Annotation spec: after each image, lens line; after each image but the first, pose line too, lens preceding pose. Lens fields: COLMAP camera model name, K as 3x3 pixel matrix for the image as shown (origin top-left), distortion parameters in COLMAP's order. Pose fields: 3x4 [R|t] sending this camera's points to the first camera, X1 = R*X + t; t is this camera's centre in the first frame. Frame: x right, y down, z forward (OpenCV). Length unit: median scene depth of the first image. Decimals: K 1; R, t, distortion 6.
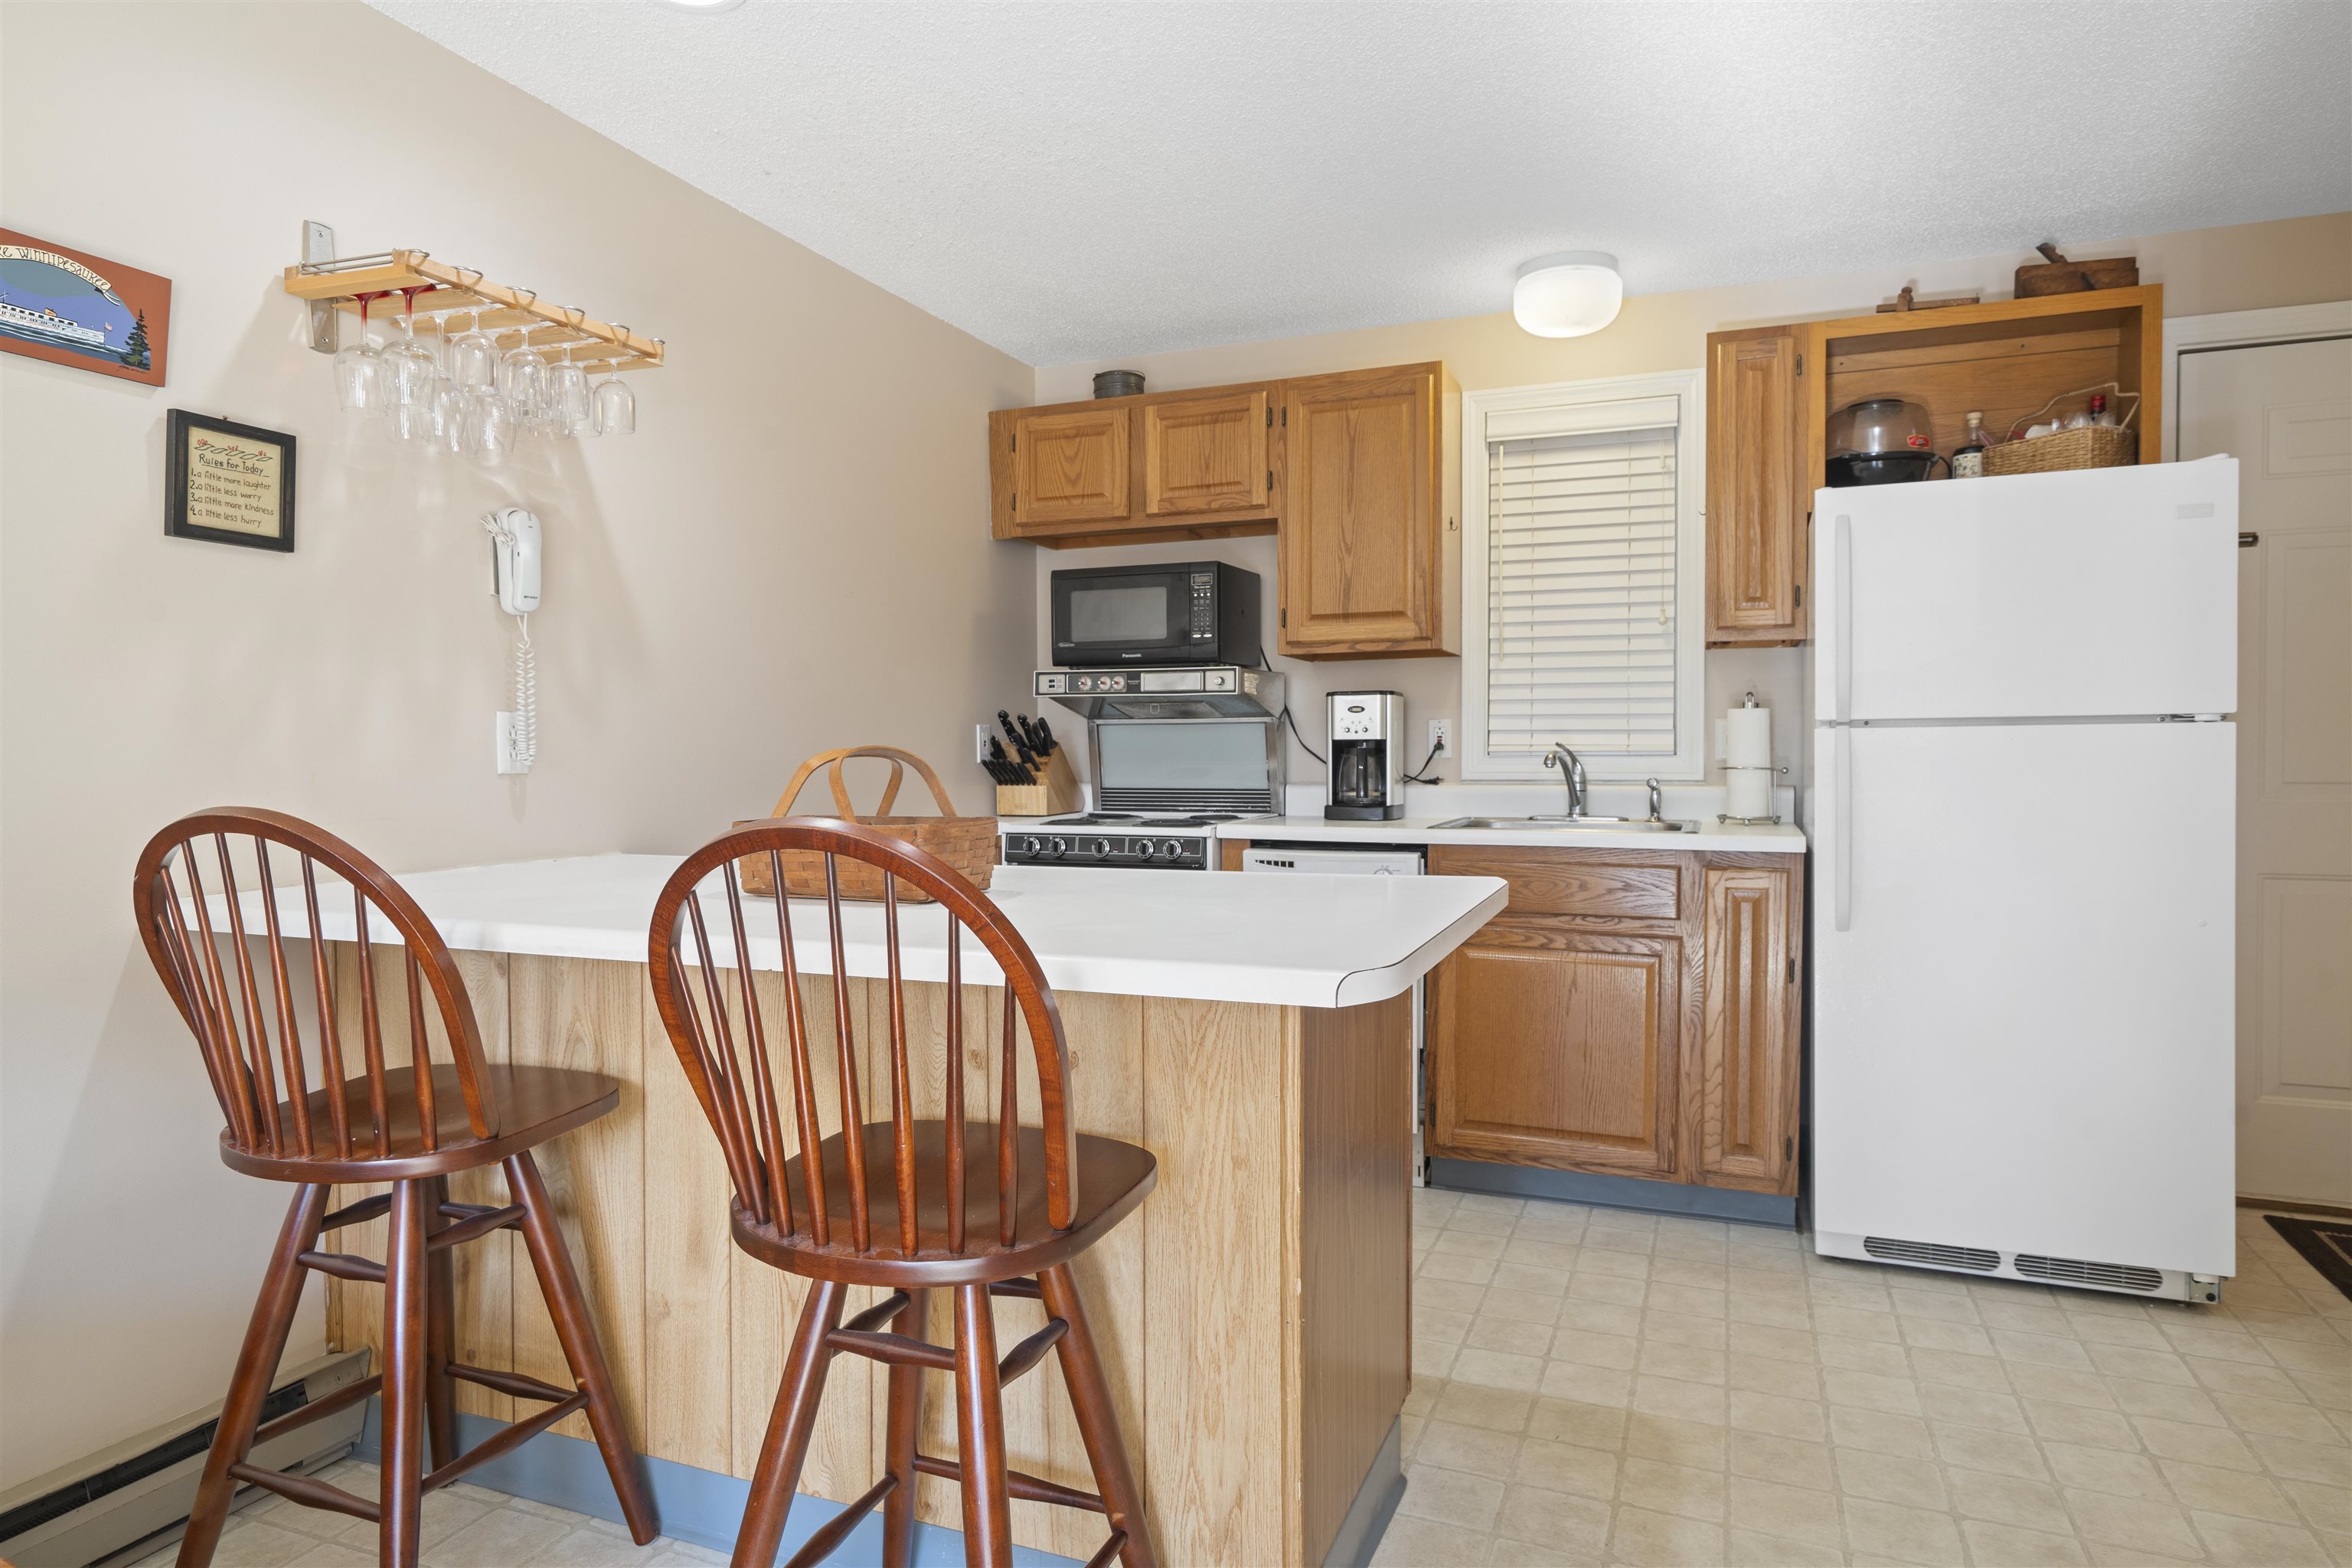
lens RADIAL K [[1383.9, 0, 1176.0], [0, 1383.9, 784.0], [0, 0, 1]] dist [-0.000526, 0.003590]
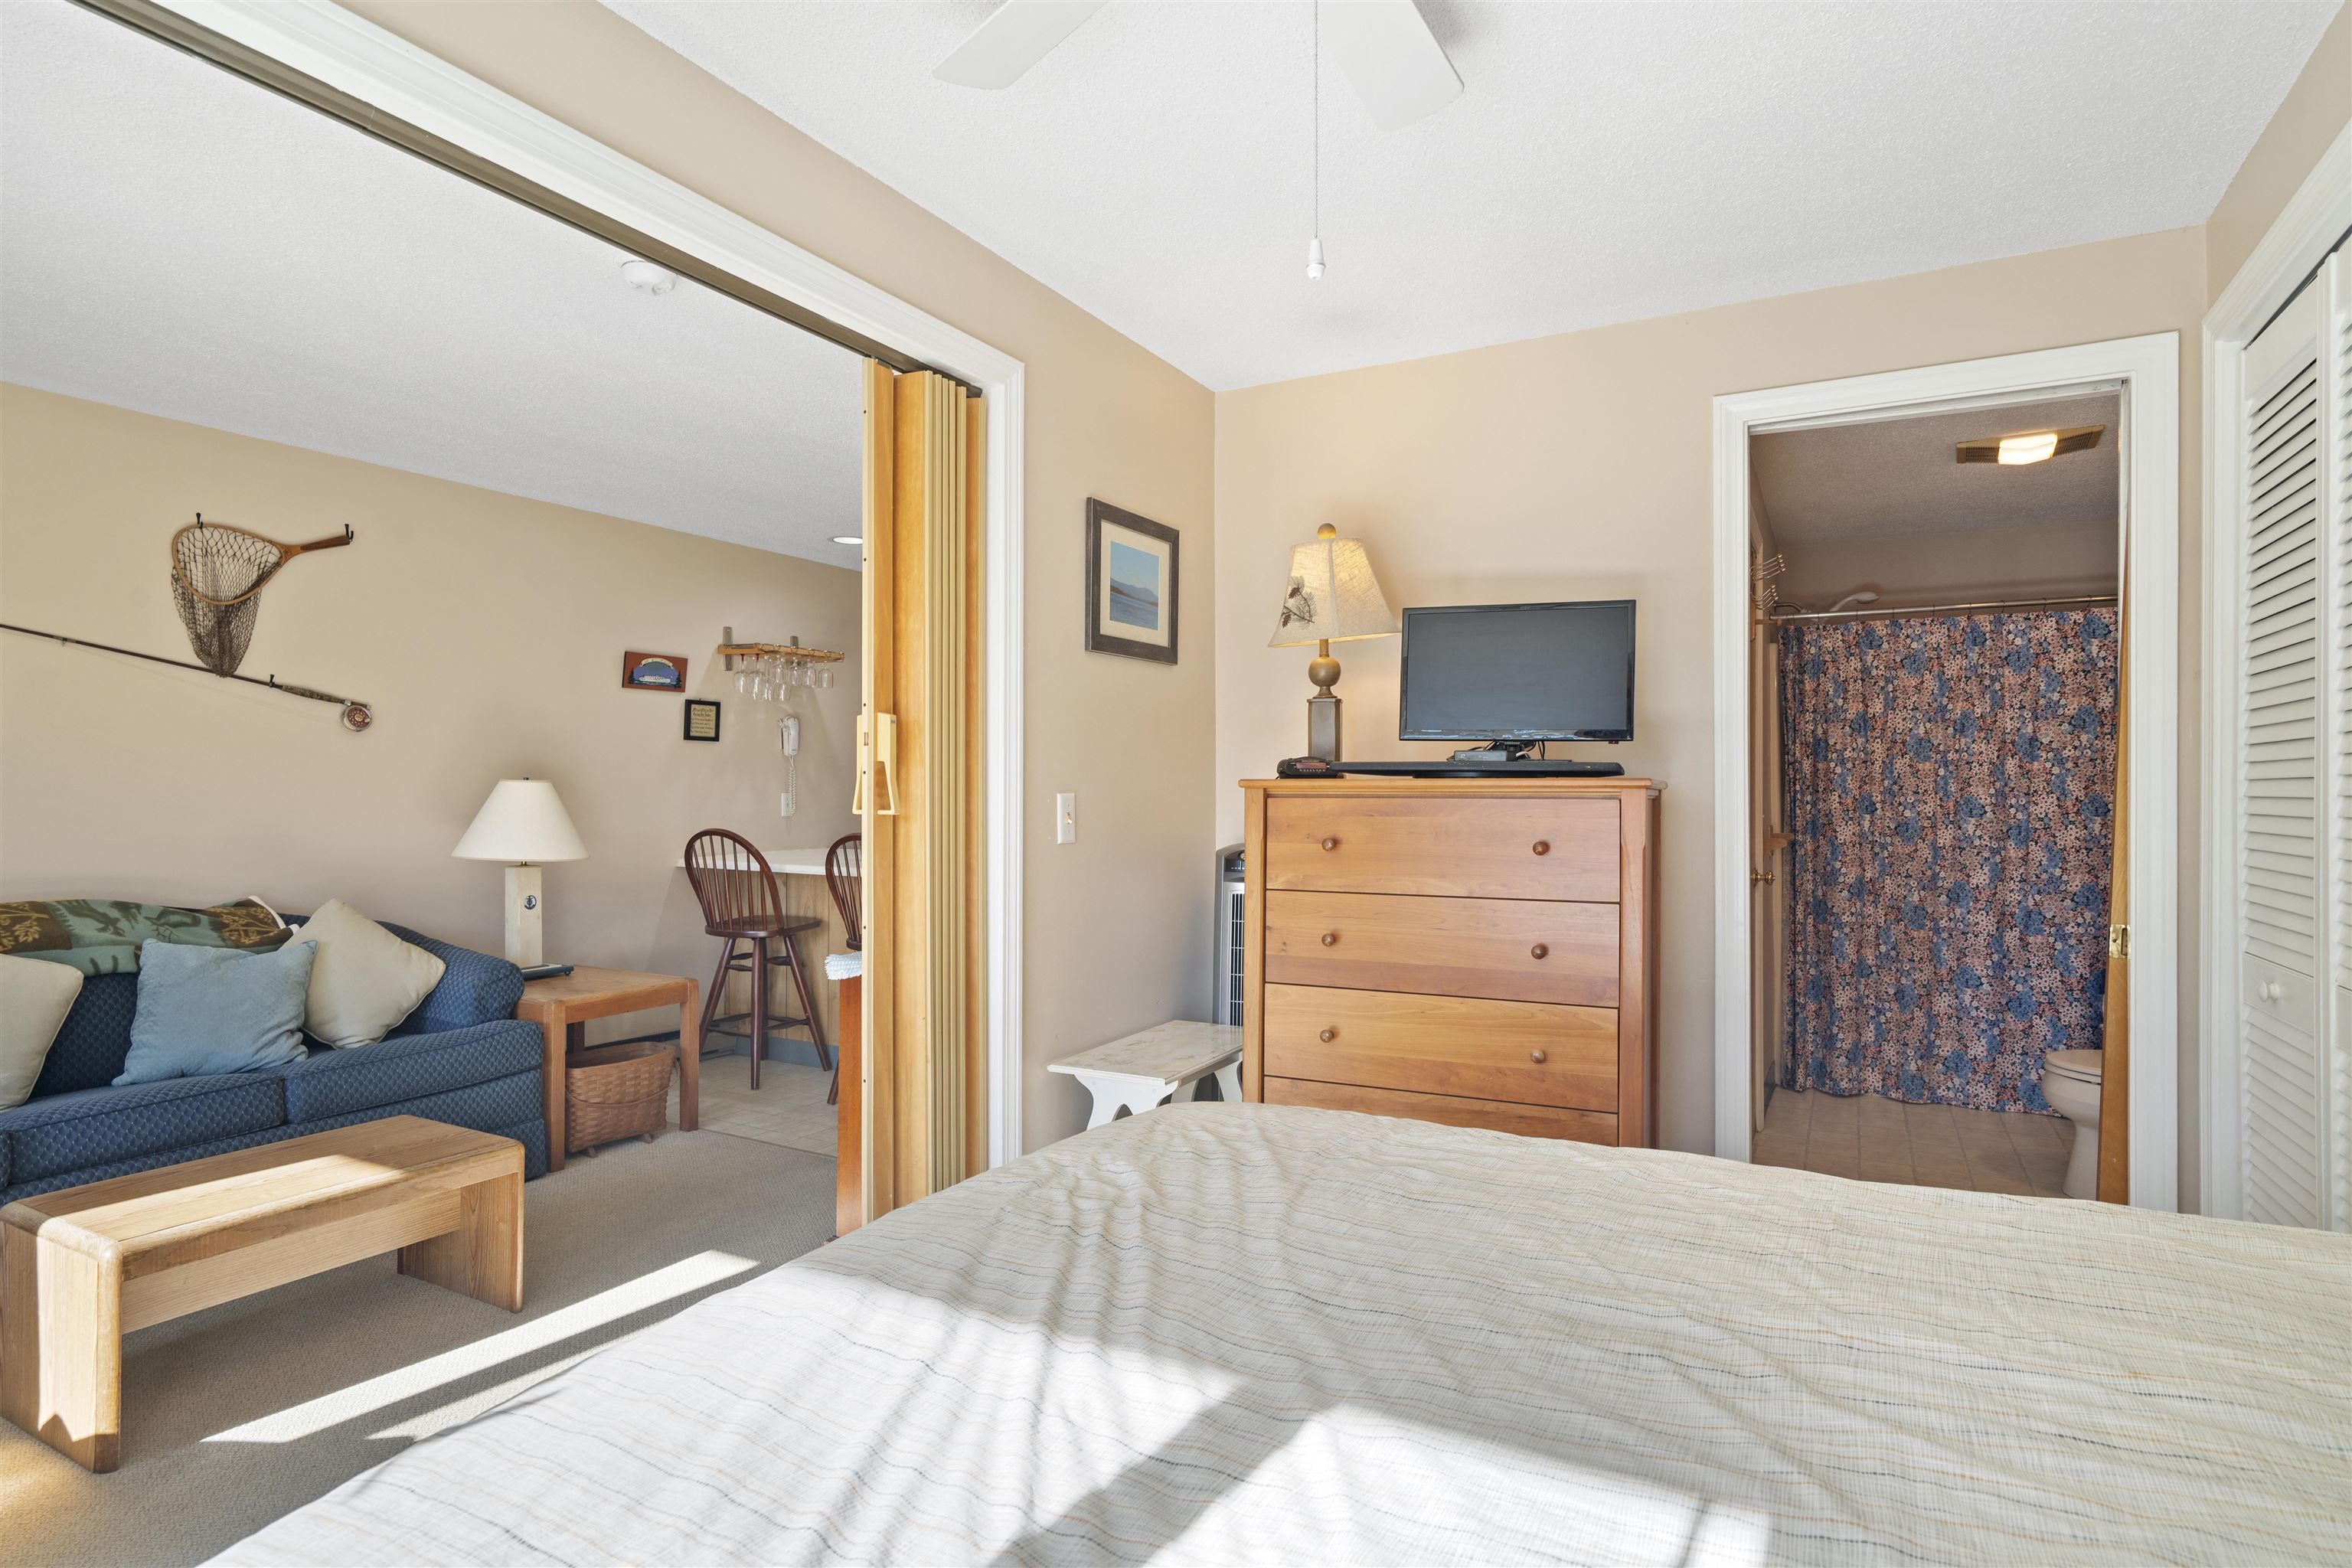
lens RADIAL K [[1222.1, 0, 1172.5], [0, 1222.1, 770.2], [0, 0, 1]] dist [-0.001609, 0.001282]
pose [[0.991837, 0.001559, -0.127505, 0.373979], [-0.005864, 0.999425, -0.033398, -0.014340], [0.127379, 0.033873, 0.991276, -0.833321]]
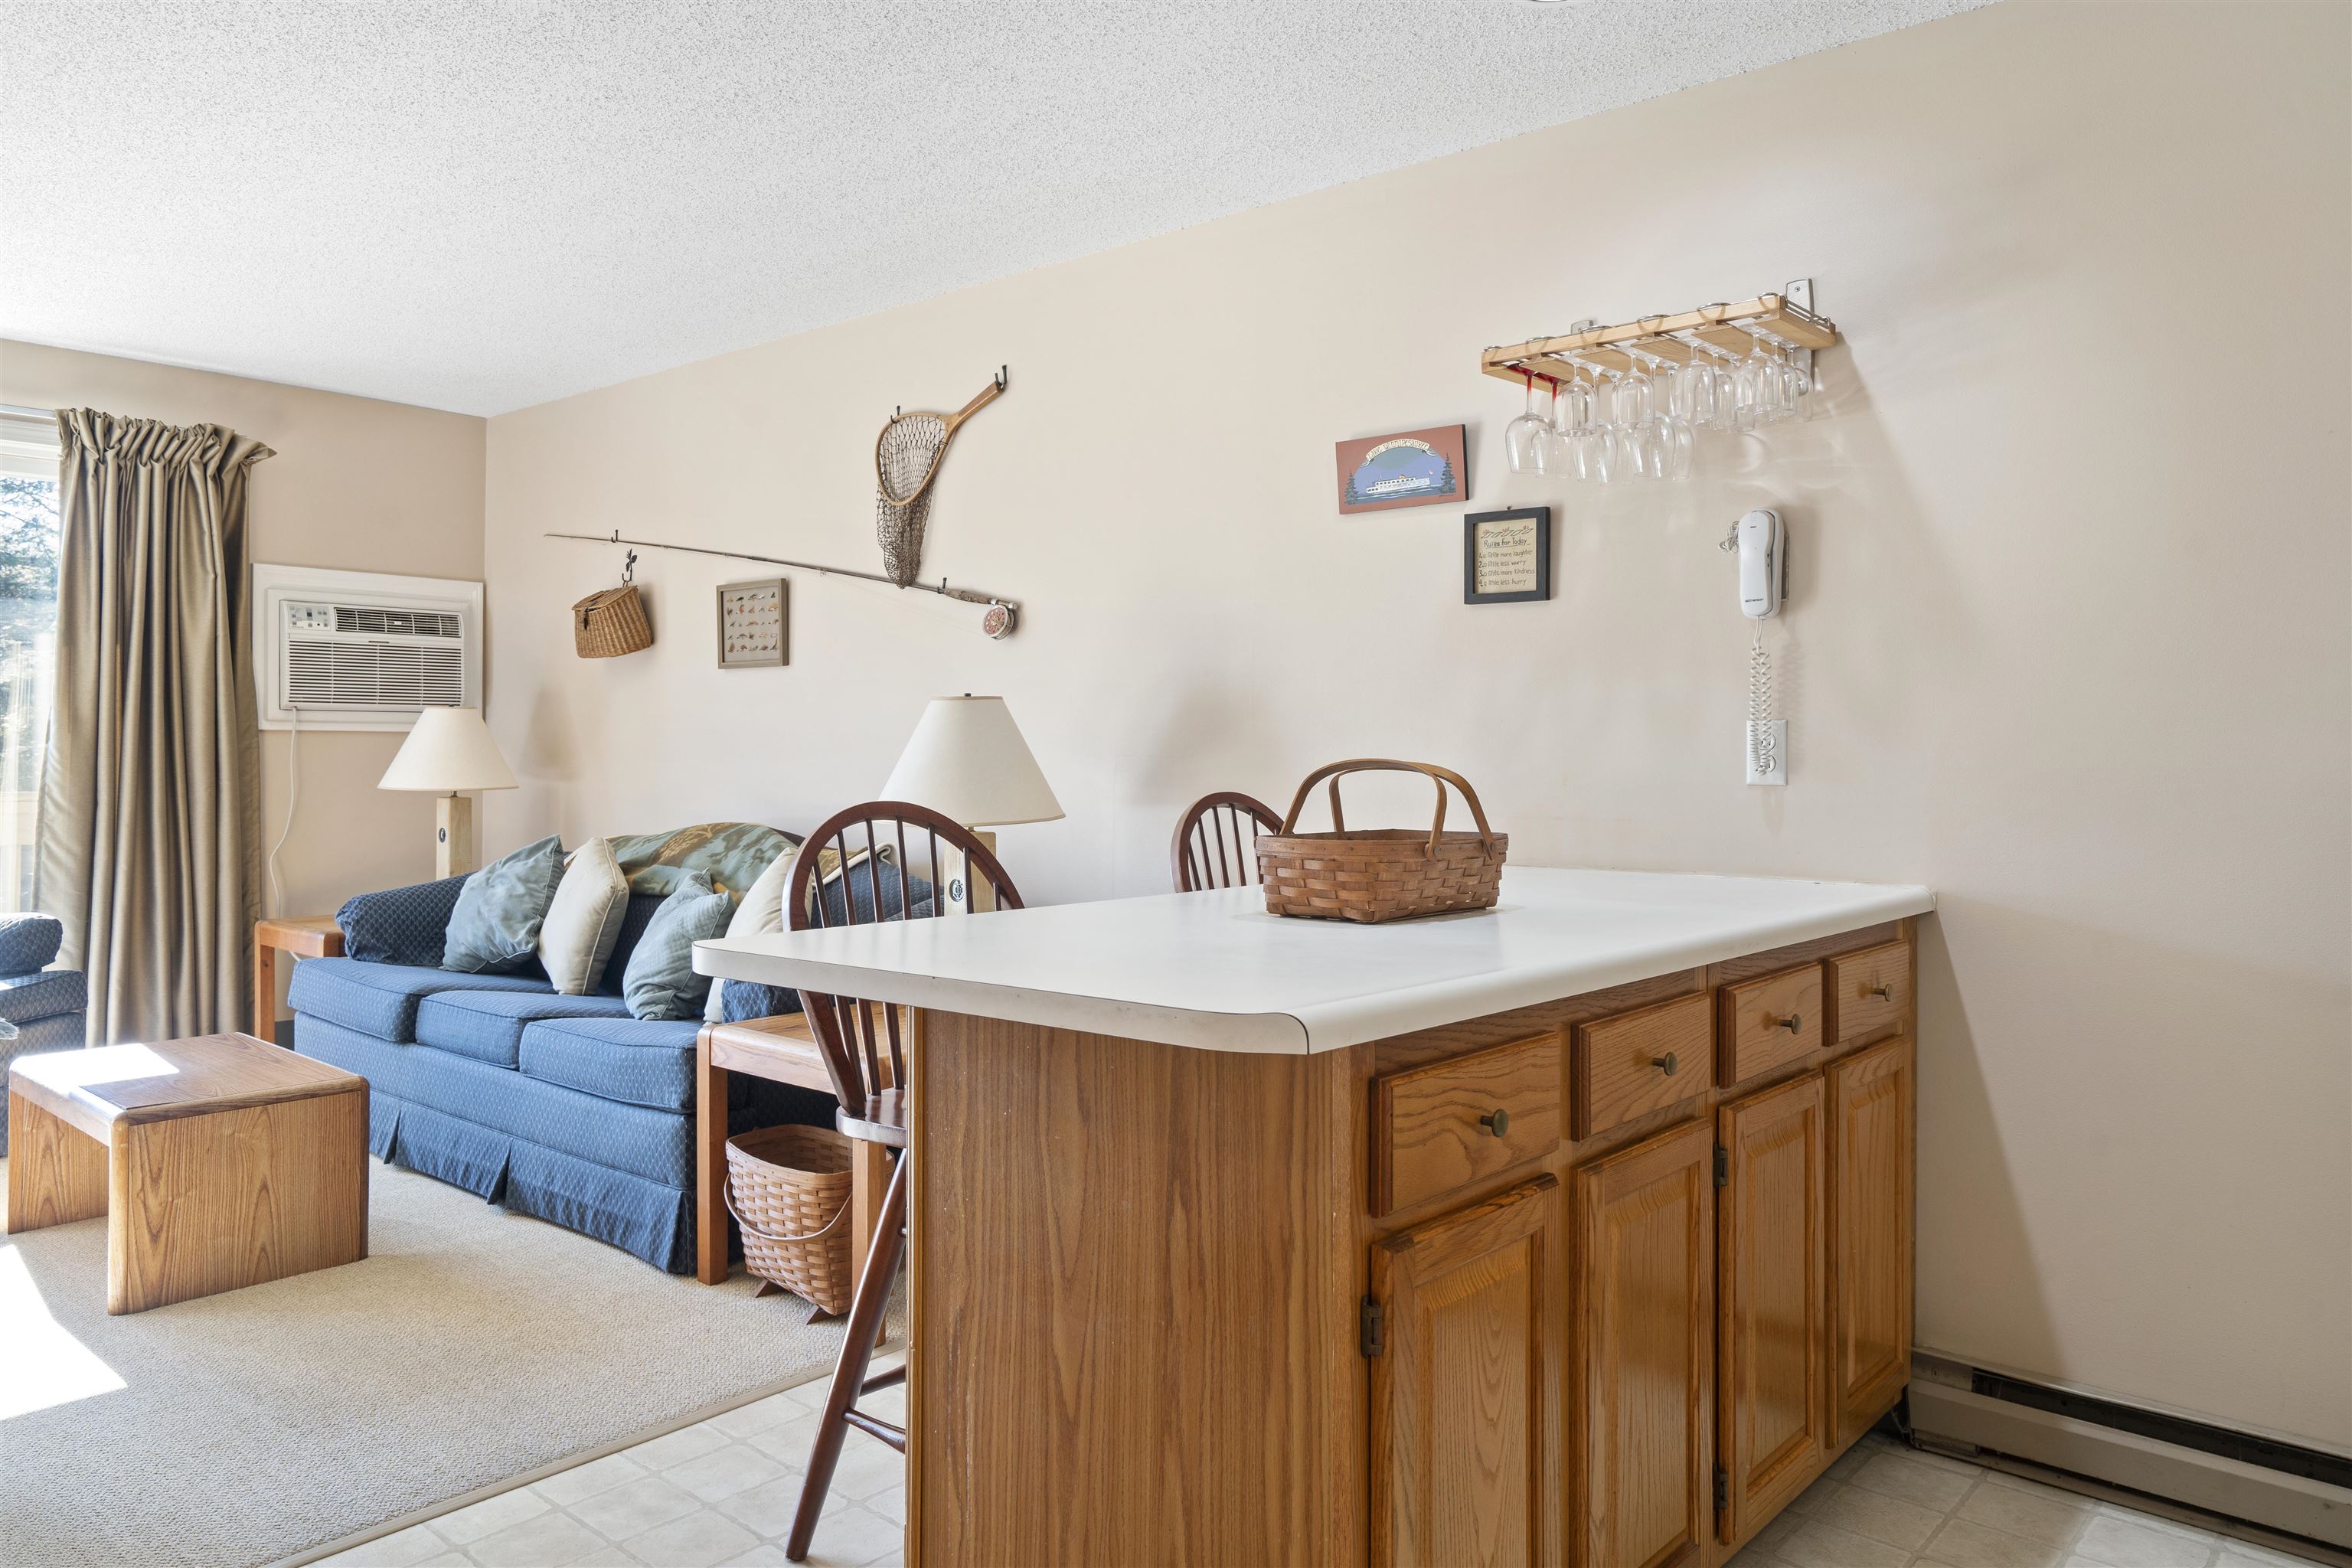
lens RADIAL K [[1573.5, 0, 1176.0], [0, 1573.5, 784.0], [0, 0, 1]] dist [0.009147, 0.000804]
pose [[-0.328422, 0.016920, -0.944380, 0.469147], [-0.029384, 0.999173, 0.028120, -0.017970], [0.944074, 0.036985, -0.327653, 0.665040]]
